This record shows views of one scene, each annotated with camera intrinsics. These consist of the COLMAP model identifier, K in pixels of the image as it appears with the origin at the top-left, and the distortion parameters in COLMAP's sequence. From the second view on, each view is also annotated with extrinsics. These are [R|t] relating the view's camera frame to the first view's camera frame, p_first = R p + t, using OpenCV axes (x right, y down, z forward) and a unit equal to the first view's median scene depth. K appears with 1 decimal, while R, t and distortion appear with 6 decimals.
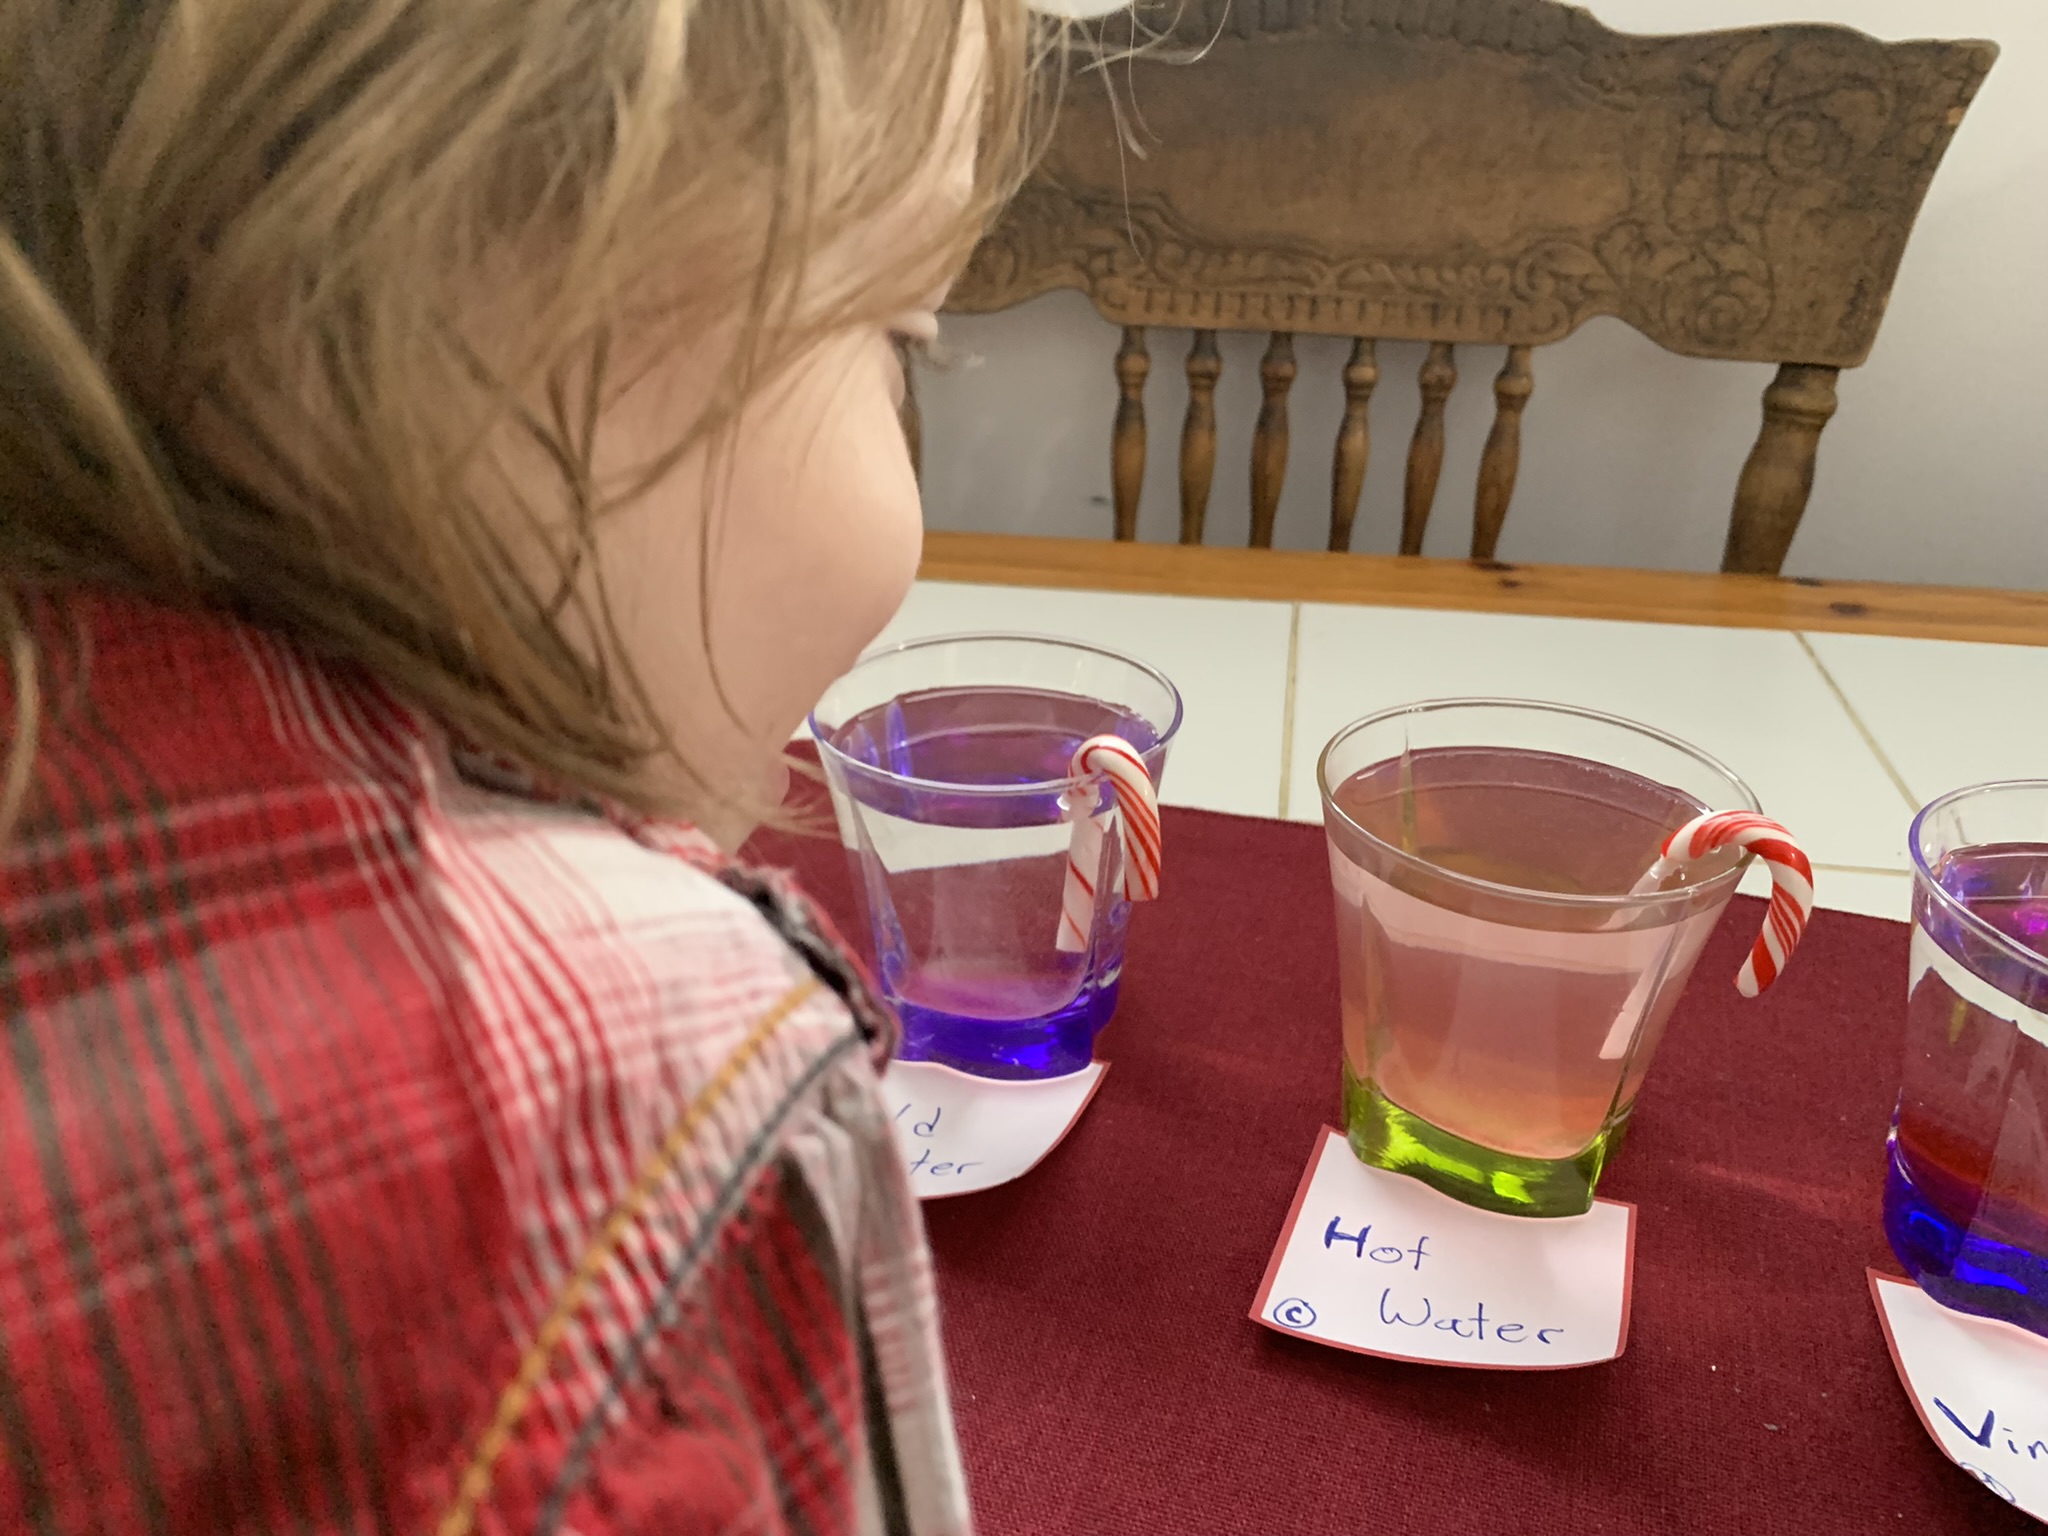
lens RADIAL K [[1501.5, 0, 1024.0], [0, 1501.5, 768.0], [0, 0, 1]] dist [0.045992, -0.060116]
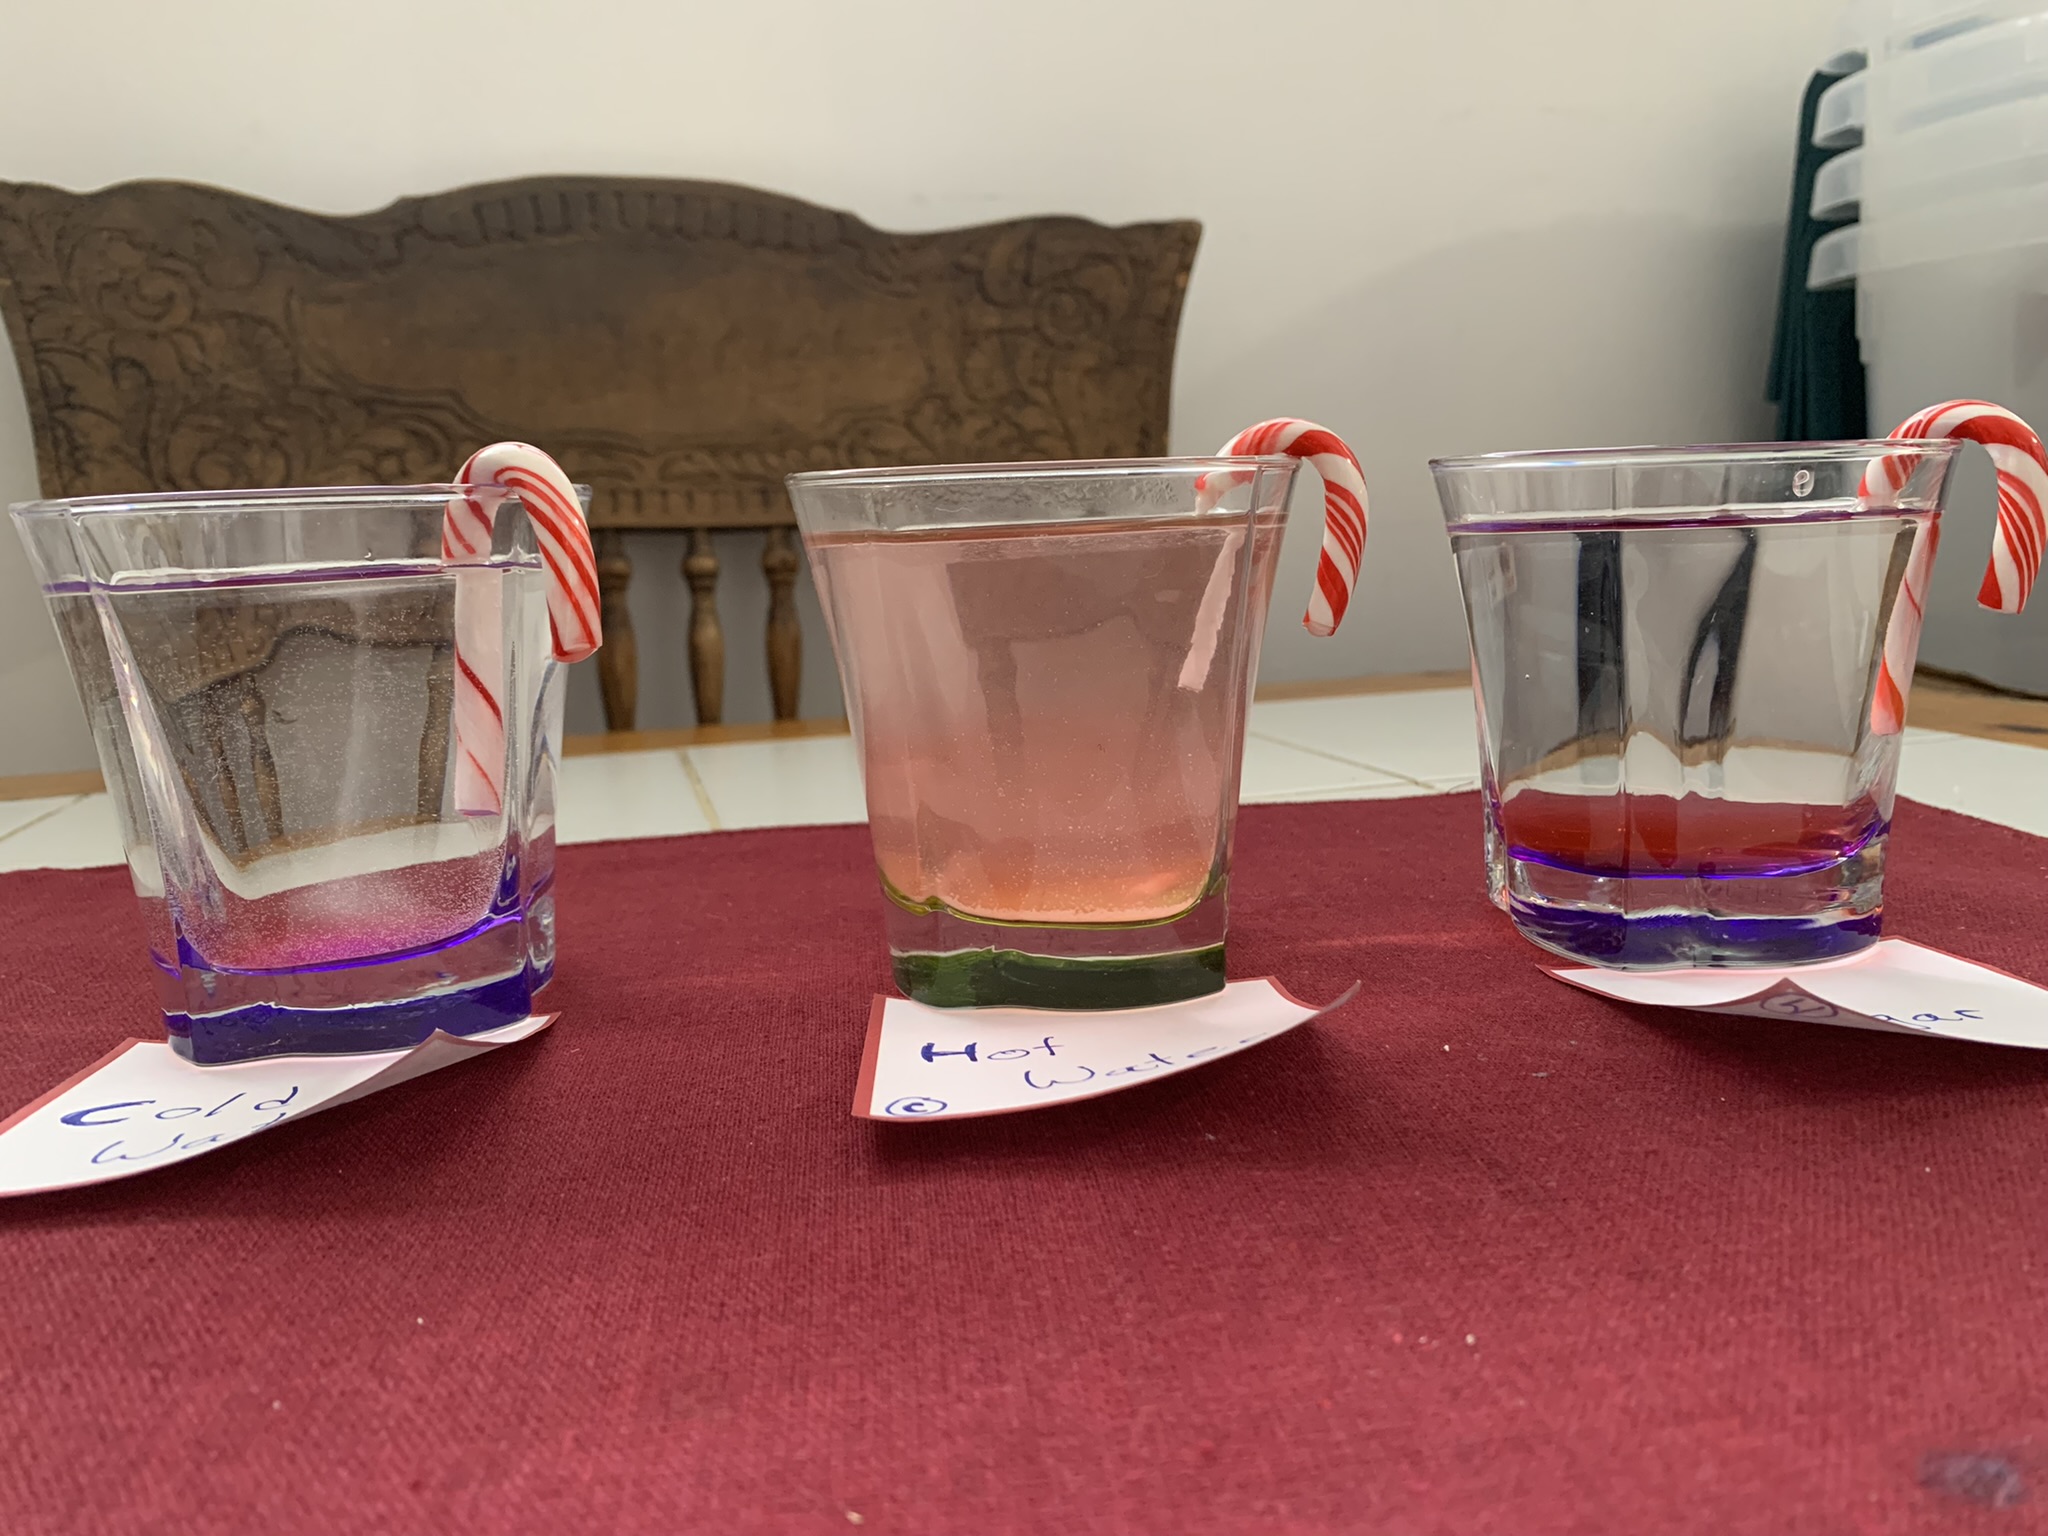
lens RADIAL K [[1555.0, 0, 1024.0], [0, 1555.0, 768.0], [0, 0, 1]] dist [-0.002604, -0.096854]
pose [[0.897721, -0.095701, 0.430045, -0.025288], [0.232776, 0.931782, -0.278563, 0.187553], [-0.374050, 0.350176, 0.858757, 0.154423]]
